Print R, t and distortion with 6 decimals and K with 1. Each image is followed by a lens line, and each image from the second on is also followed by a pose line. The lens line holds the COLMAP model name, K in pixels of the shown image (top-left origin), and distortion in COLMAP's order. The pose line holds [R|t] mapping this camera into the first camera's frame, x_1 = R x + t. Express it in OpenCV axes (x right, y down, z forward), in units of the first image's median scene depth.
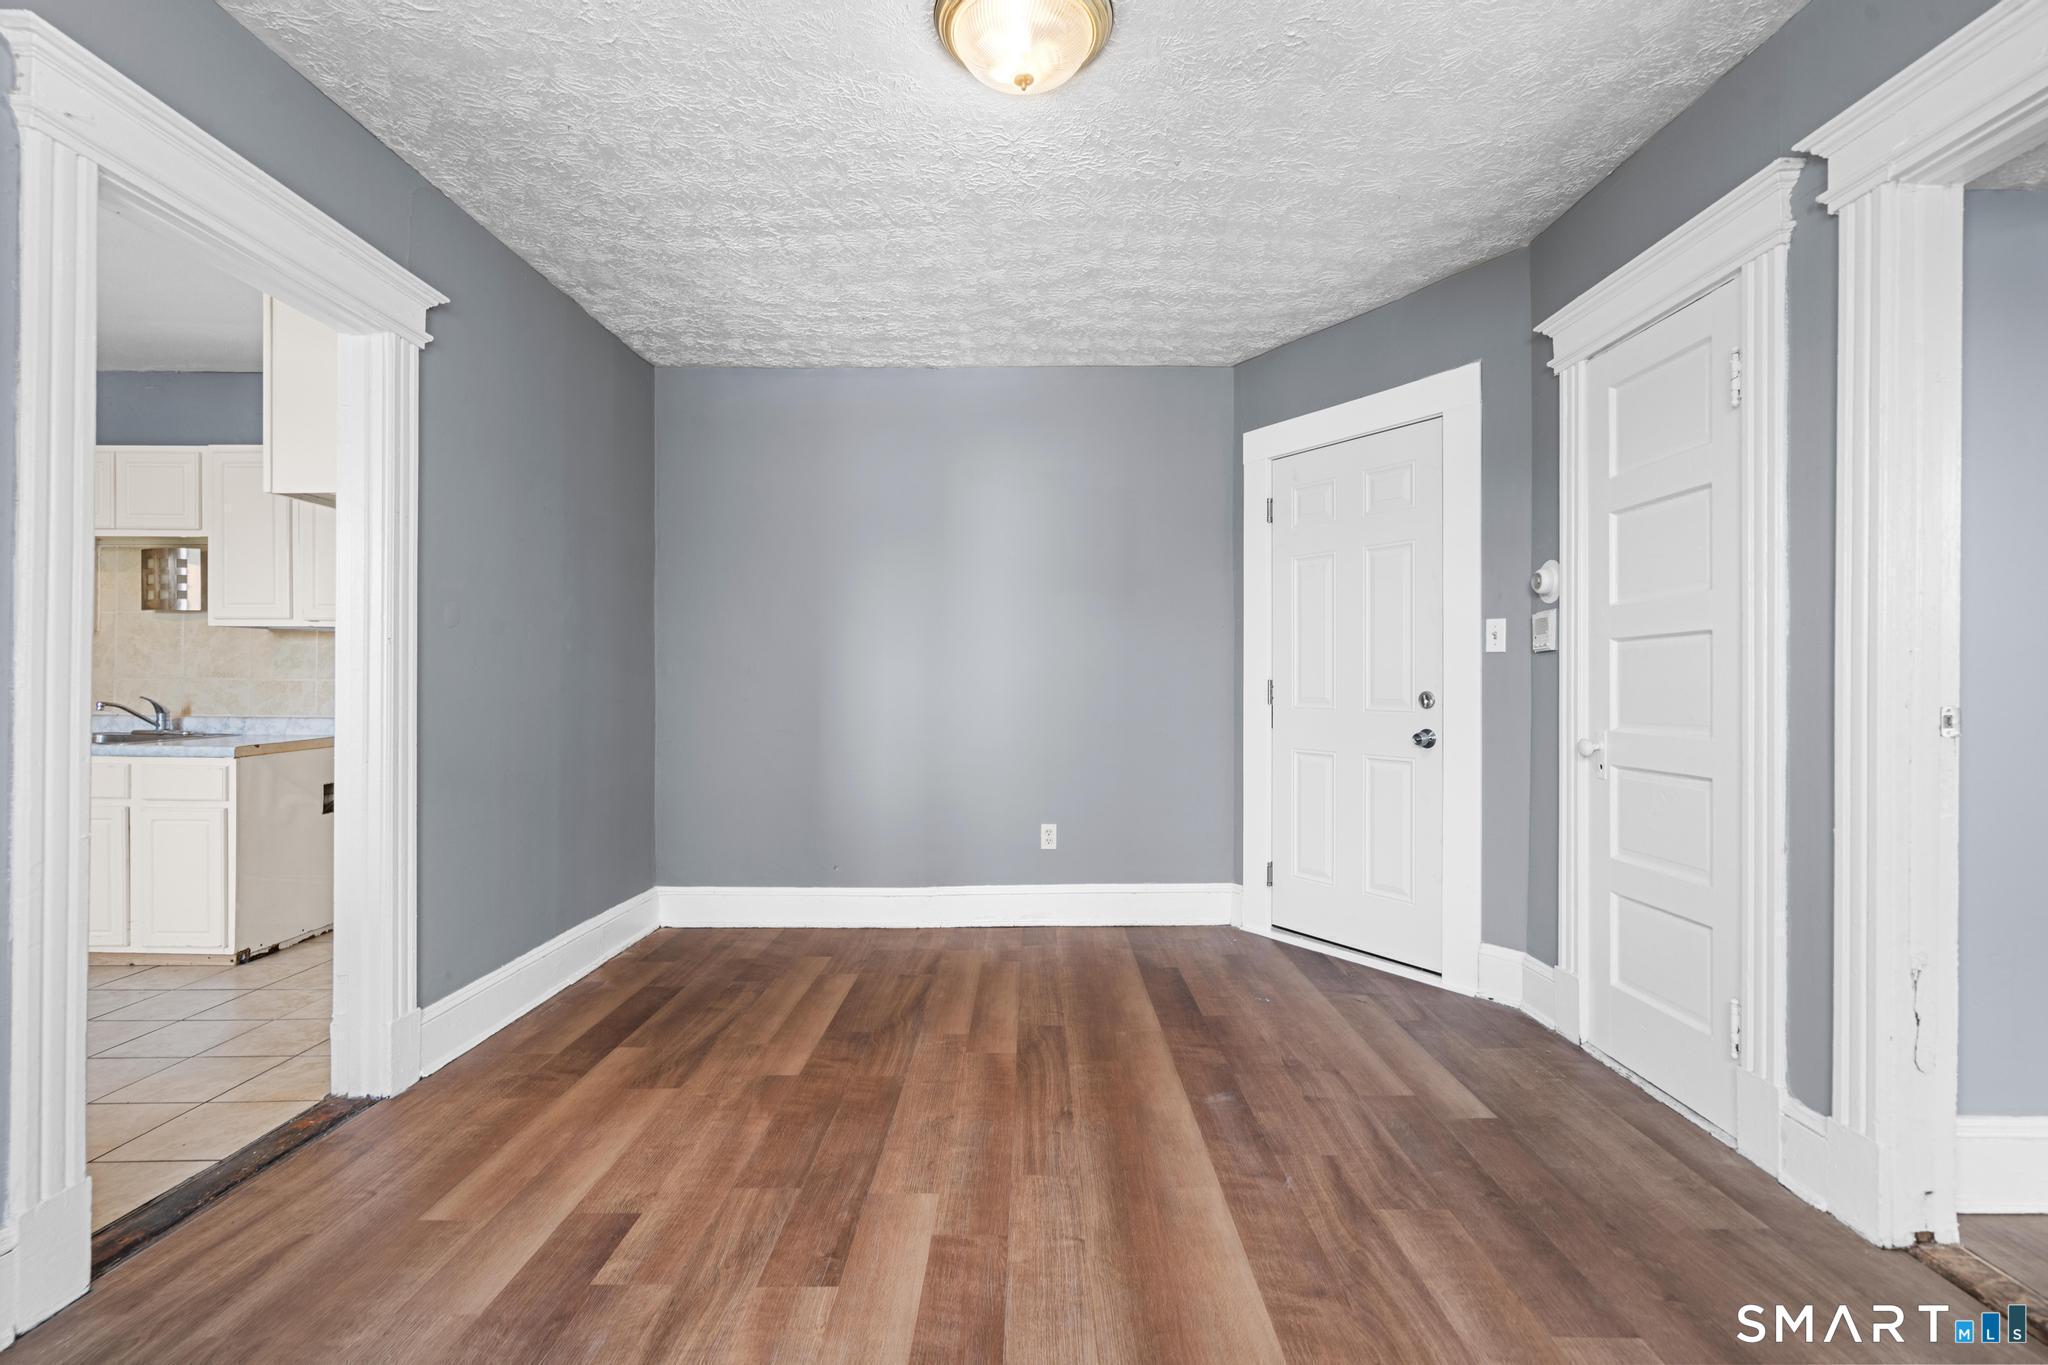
lens RADIAL K [[929.2, 0, 1023.7], [0, 929.2, 678.0], [0, 0, 1]] dist [-0.003230, 0.000965]
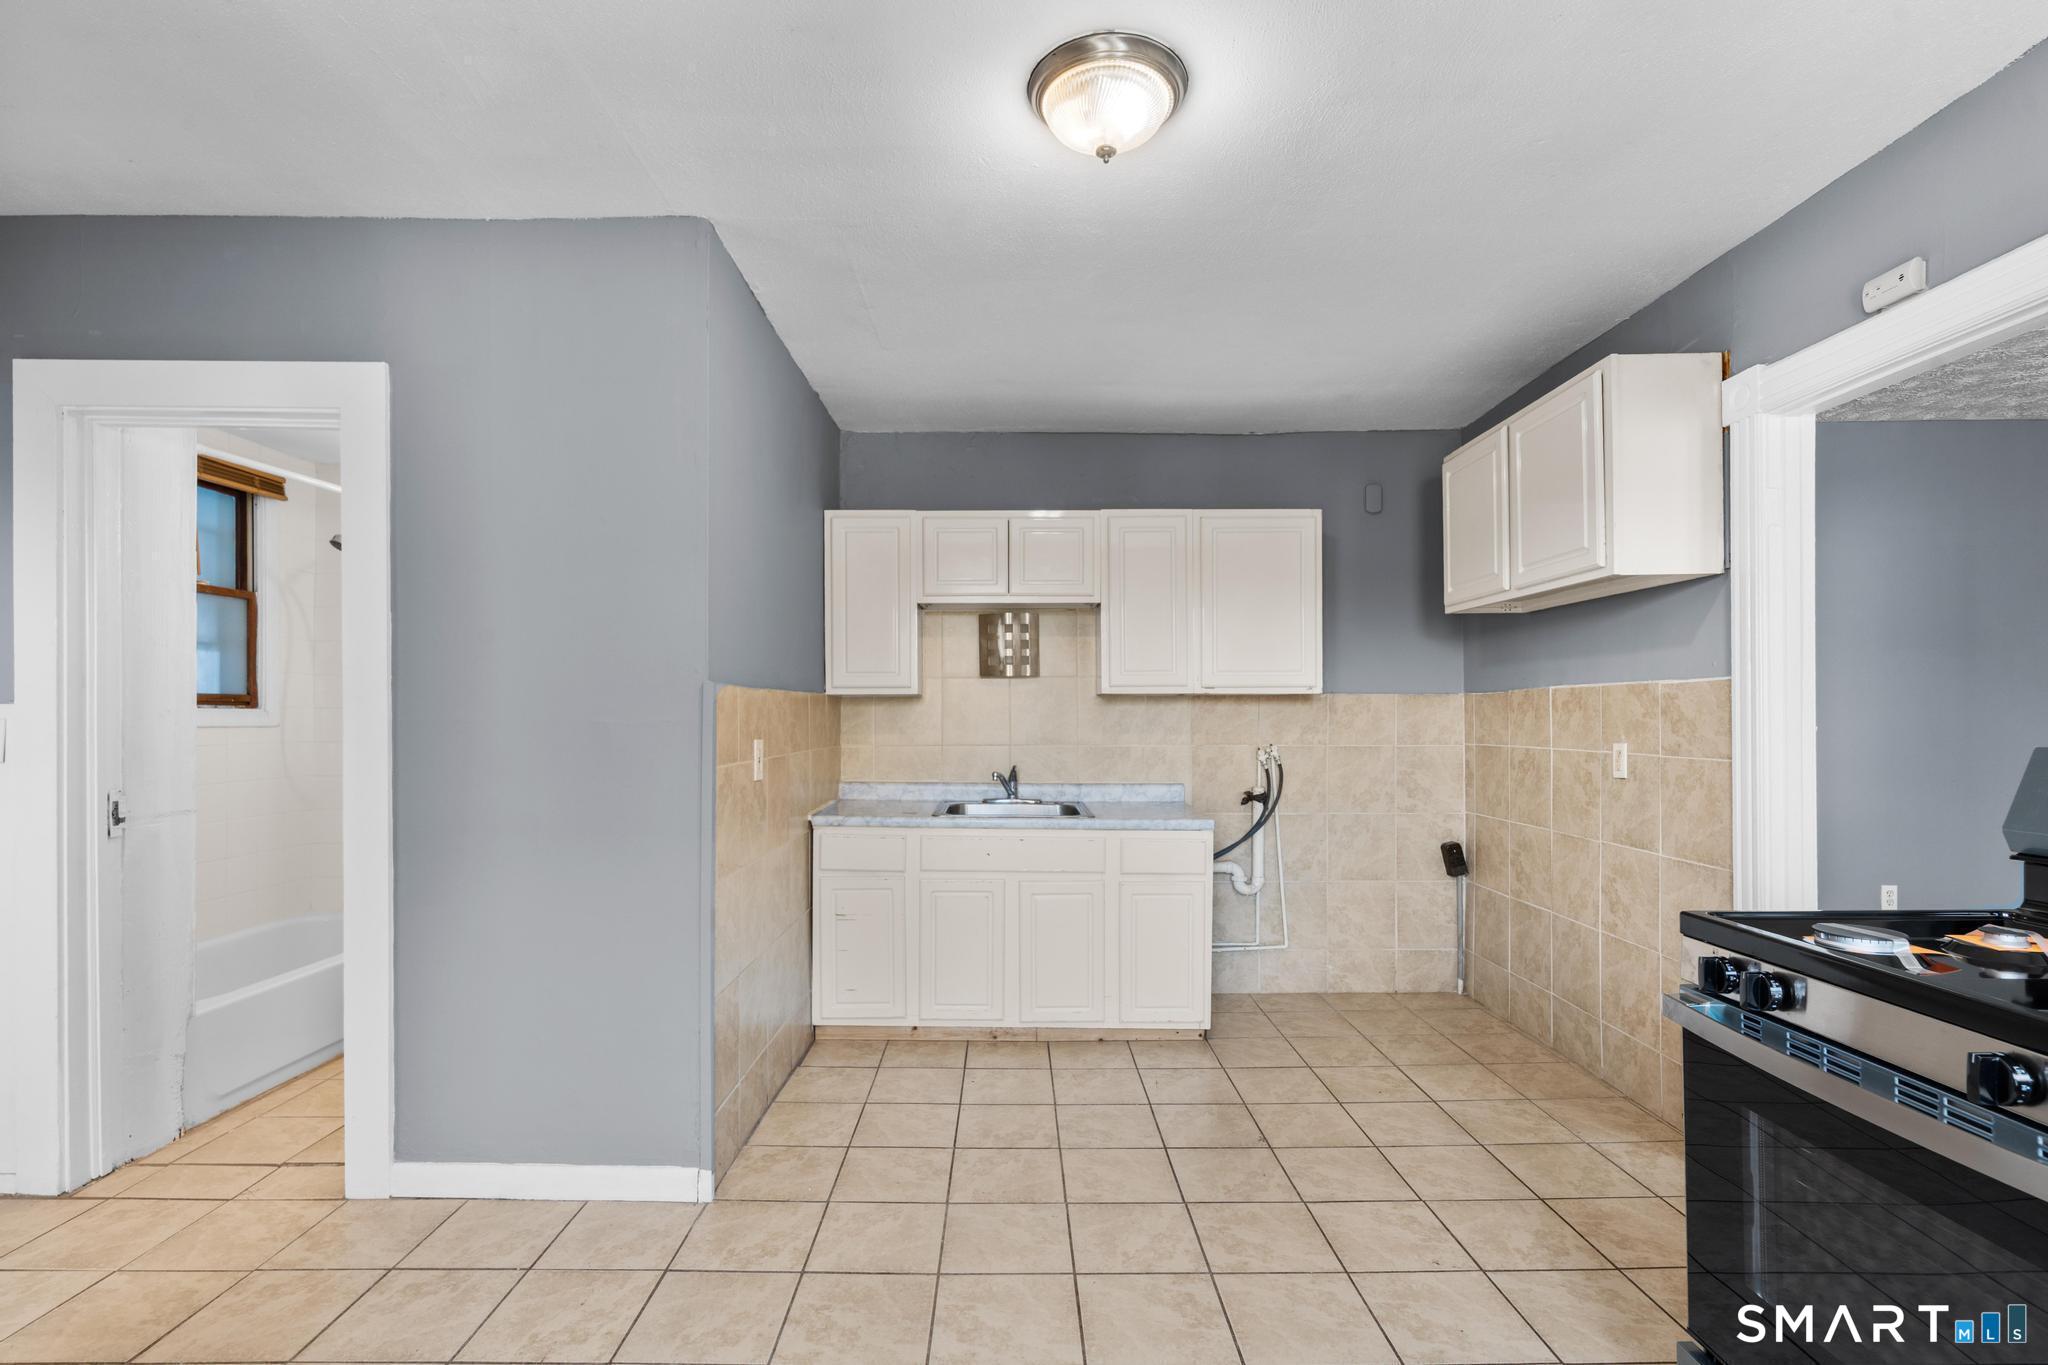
lens RADIAL K [[940.4, 0, 1016.0], [0, 940.4, 712.4], [0, 0, 1]] dist [-0.000943, 0.000627]
pose [[0.999964, -0.008420, 0.001353, -1.309797], [0.008410, 0.999939, 0.007182, -0.060306], [-0.001413, -0.007170, 0.999973, 0.000709]]
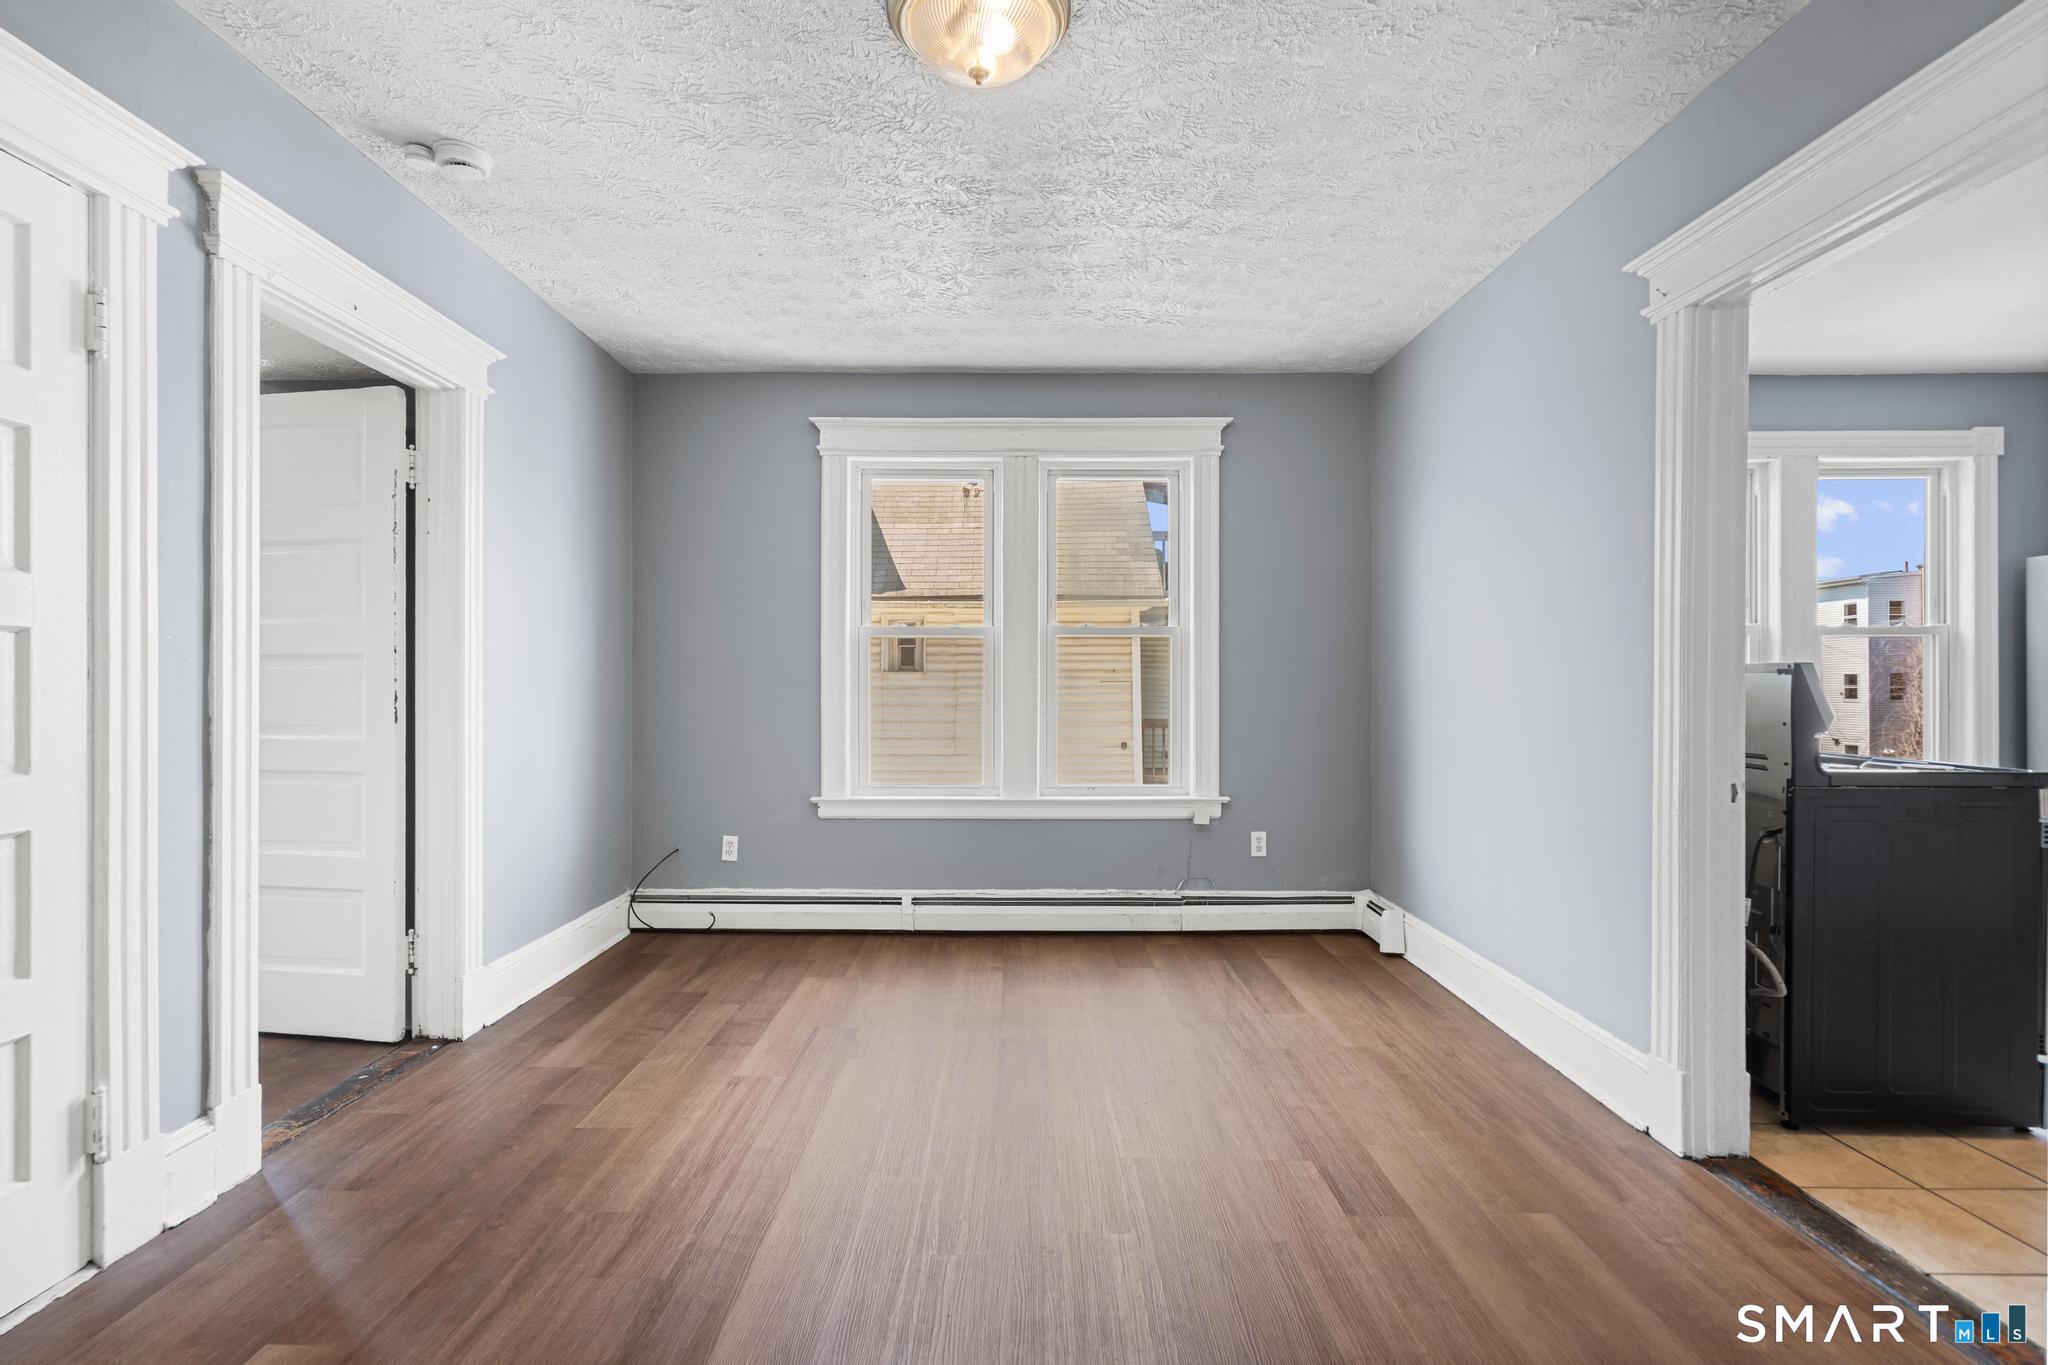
lens RADIAL K [[937.0, 0, 1014.1], [0, 937.0, 682.7], [0, 0, 1]] dist [-0.003542, 0.000490]
pose [[-0.999983, -0.002766, -0.005134, -0.023419], [-0.002713, 0.999944, -0.010256, -0.002644], [0.005162, -0.010242, -0.999934, 1.350613]]
